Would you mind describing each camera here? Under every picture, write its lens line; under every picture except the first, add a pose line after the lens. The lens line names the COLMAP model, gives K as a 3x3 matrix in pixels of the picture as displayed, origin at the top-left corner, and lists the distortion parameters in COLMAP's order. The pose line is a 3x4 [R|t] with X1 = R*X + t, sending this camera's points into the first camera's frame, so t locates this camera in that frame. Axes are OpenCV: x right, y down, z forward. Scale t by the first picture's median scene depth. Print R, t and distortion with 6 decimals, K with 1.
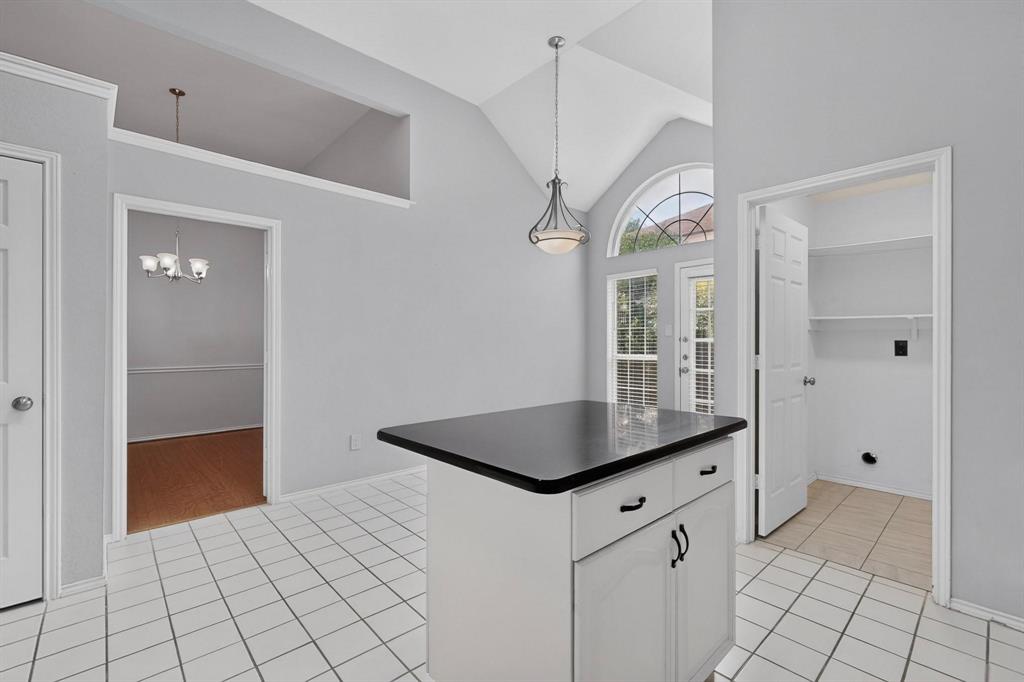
lens RADIAL K [[445.8, 0, 513.3], [0, 445.8, 336.0], [0, 0, 1]] dist [0.000423, -0.000062]
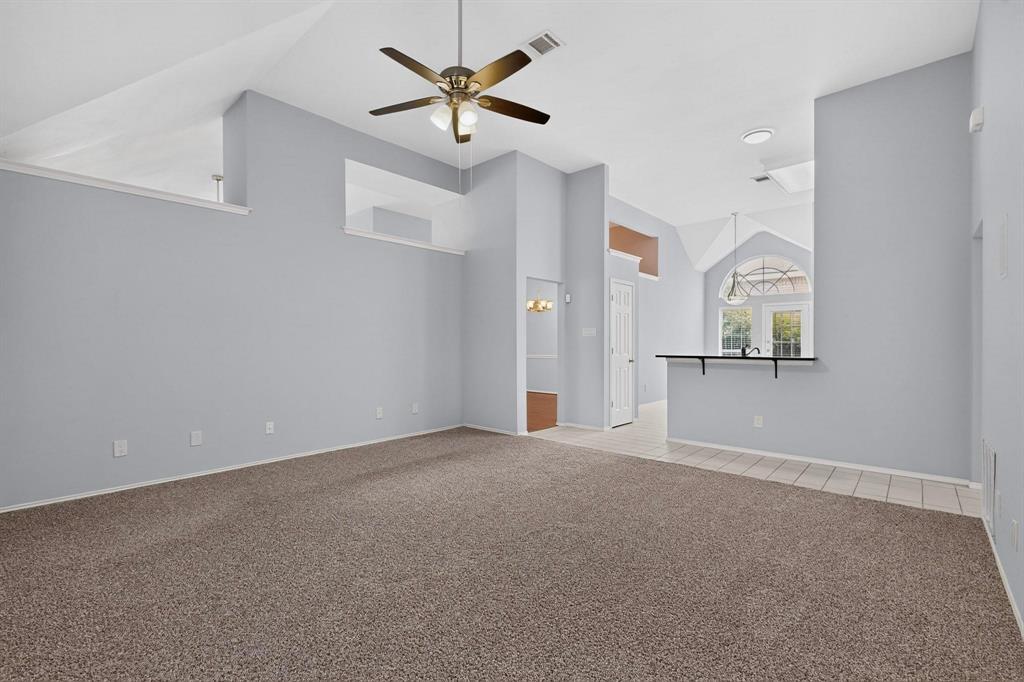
lens RADIAL K [[445.8, 0, 512.4], [0, 445.8, 340.0], [0, 0, 1]] dist [0.000423, -0.000062]
pose [[0.995723, -0.003944, 0.092308, -1.131712], [0.004092, 0.999991, -0.001411, 0.000636], [-0.092302, 0.001782, 0.995730, -1.077928]]
